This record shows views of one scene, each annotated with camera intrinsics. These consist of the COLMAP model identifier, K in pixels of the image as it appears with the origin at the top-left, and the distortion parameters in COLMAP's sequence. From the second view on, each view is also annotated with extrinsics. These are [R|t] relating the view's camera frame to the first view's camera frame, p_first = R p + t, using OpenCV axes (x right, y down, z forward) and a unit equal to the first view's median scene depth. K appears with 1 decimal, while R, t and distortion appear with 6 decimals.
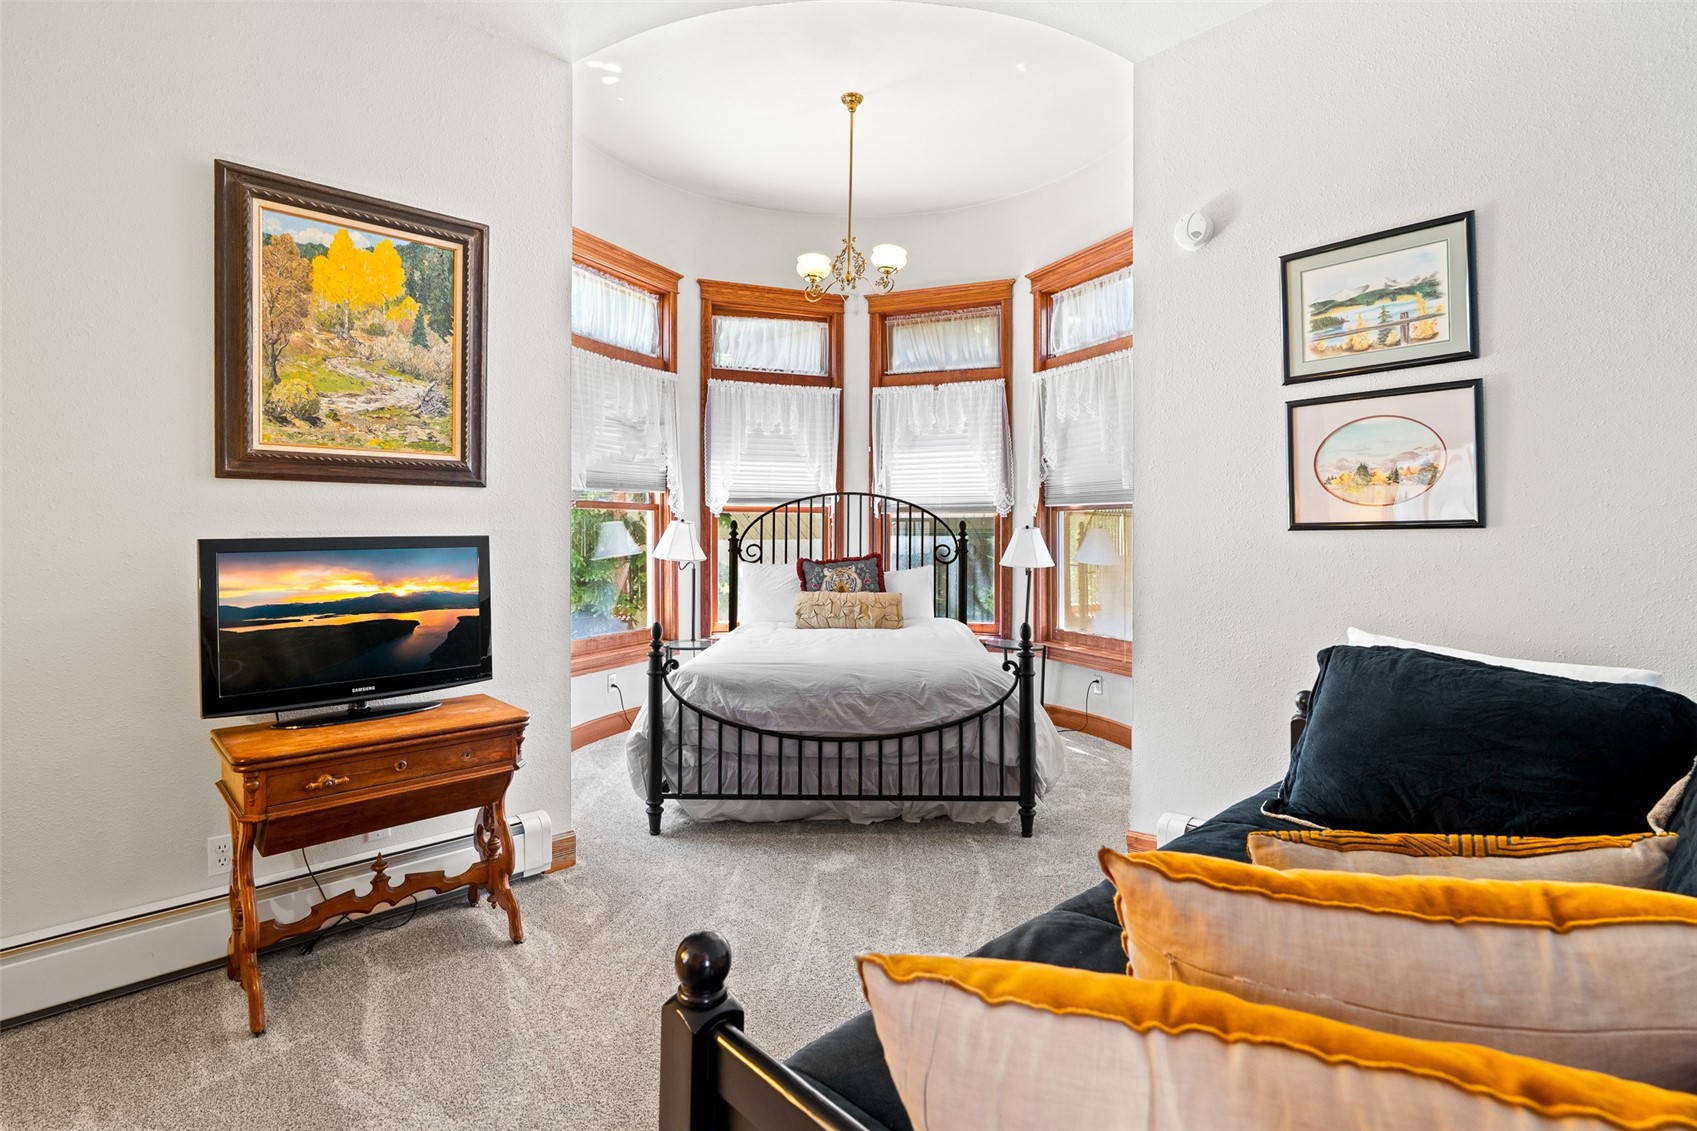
lens RADIAL K [[864.0, 0, 850.5], [0, 864.0, 558.6], [0, 0, 1]] dist [0.000326, -0.000011]
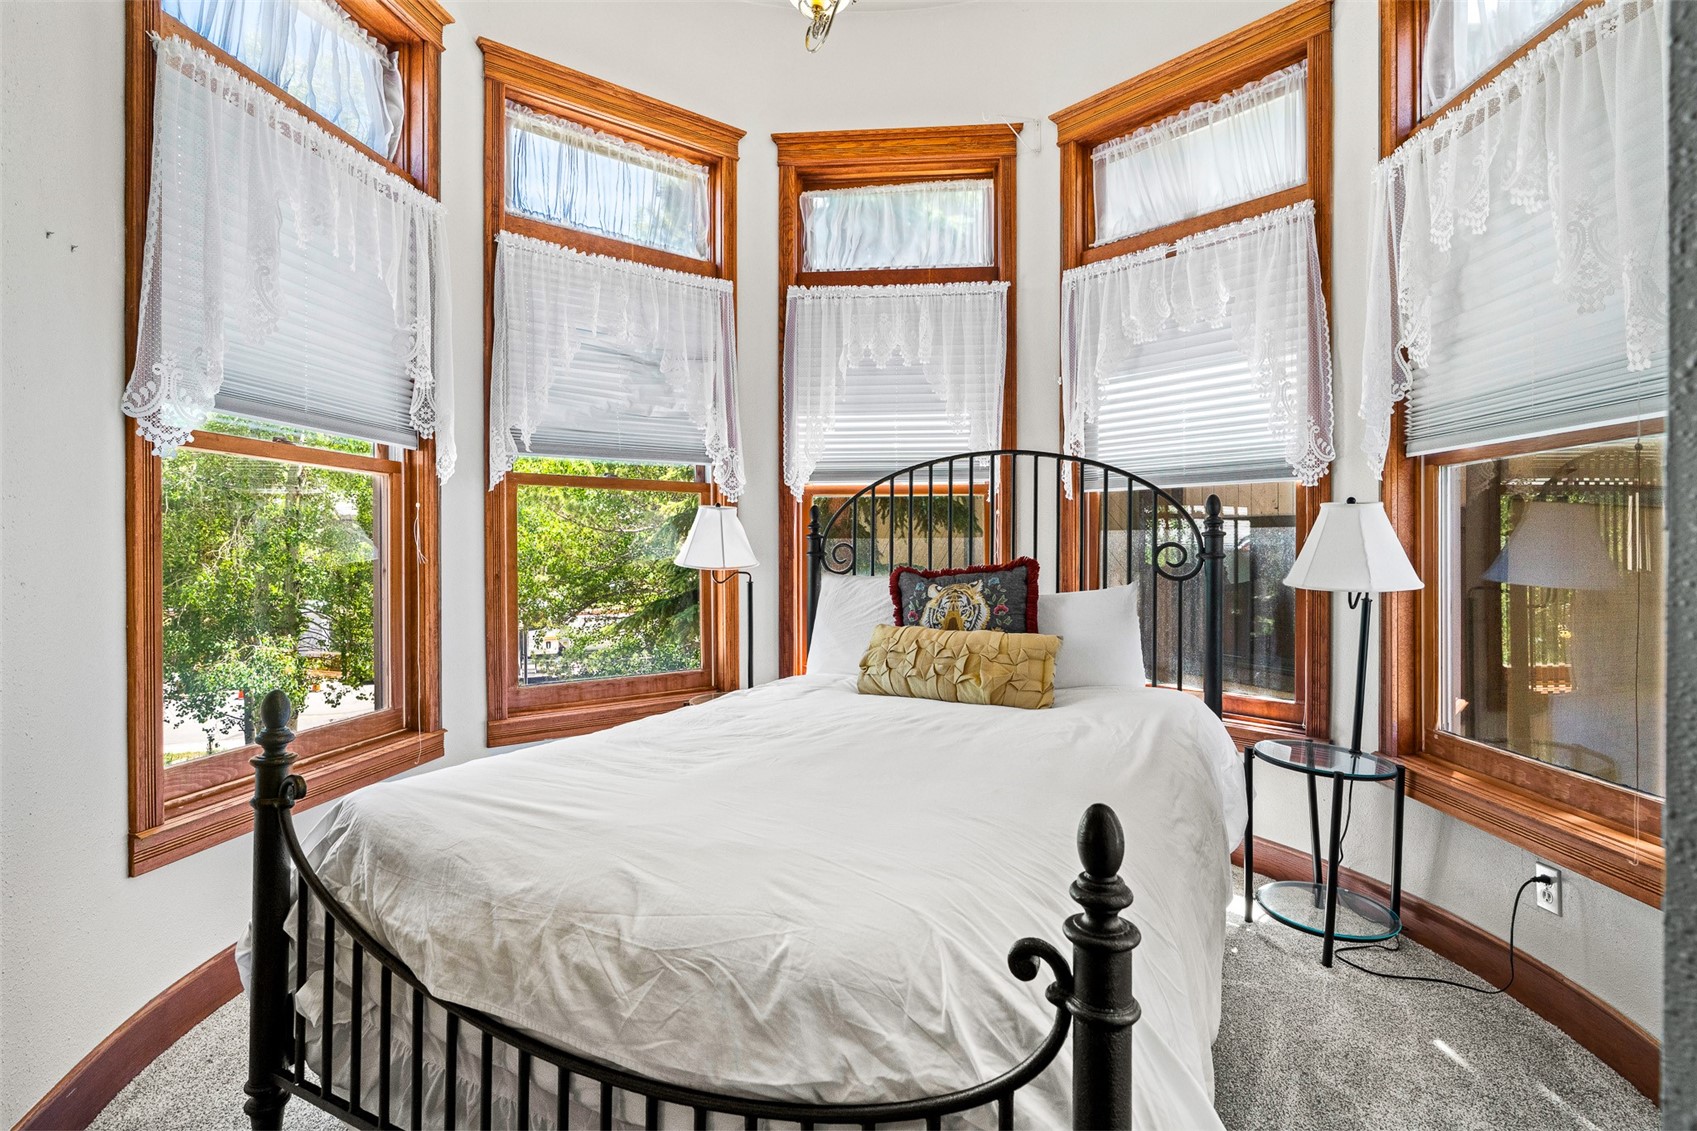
lens RADIAL K [[830.4, 0, 848.5], [0, 830.4, 565.5], [0, 0, 1]] dist [-0.003750, 0.000943]
pose [[0.894807, 0.007831, -0.446384, 0.157198], [-0.014357, 0.999834, -0.011240, 0.005392], [0.446222, 0.016466, 0.894771, 0.481824]]
